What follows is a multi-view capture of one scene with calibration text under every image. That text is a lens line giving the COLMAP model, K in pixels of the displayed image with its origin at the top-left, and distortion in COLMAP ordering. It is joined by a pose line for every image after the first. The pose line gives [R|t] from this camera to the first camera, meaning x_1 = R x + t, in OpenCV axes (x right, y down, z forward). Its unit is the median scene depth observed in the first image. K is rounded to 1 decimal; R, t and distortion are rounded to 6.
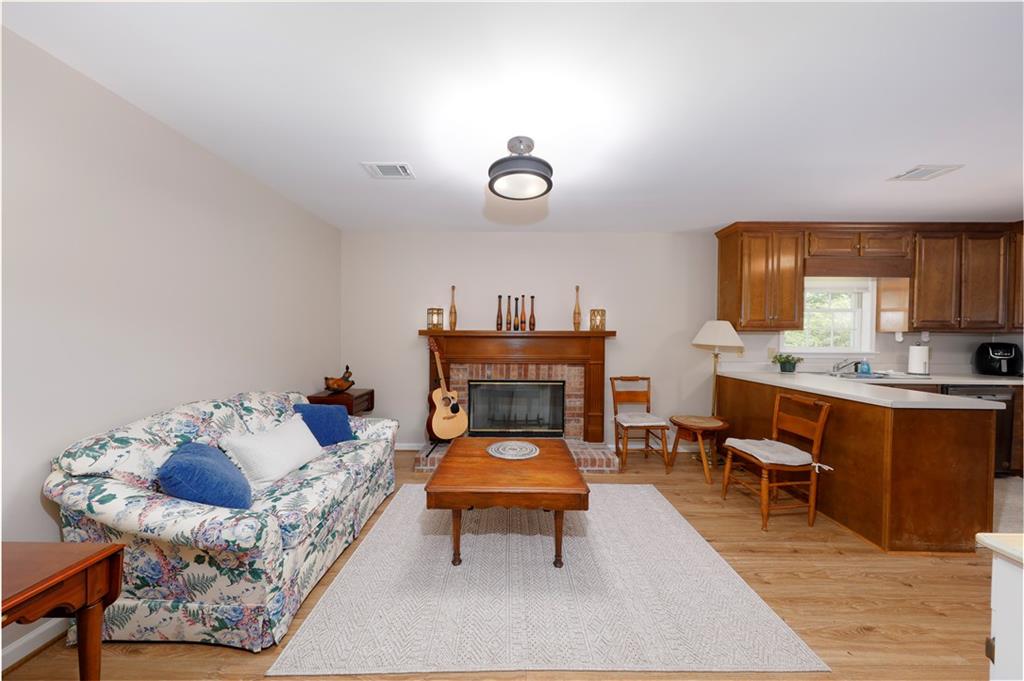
lens RADIAL K [[335.0, 0, 511.0], [0, 335.0, 341.3], [0, 0, 1]] dist [0.000113, 0.000001]
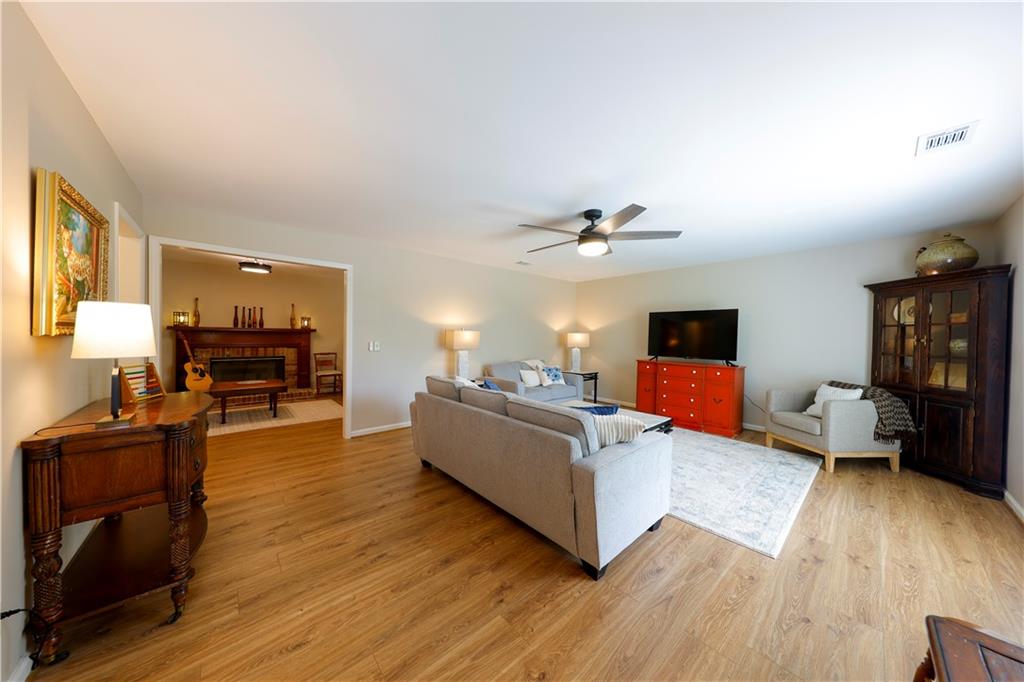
lens RADIAL K [[322.1, 0, 511.7], [0, 322.1, 341.9], [0, 0, 1]] dist [0.001156, -0.000404]
pose [[0.748618, -0.006542, 0.662969, -0.072476], [-0.004307, 0.999882, 0.014730, 0.010564], [-0.662987, -0.013883, 0.748502, -1.102588]]
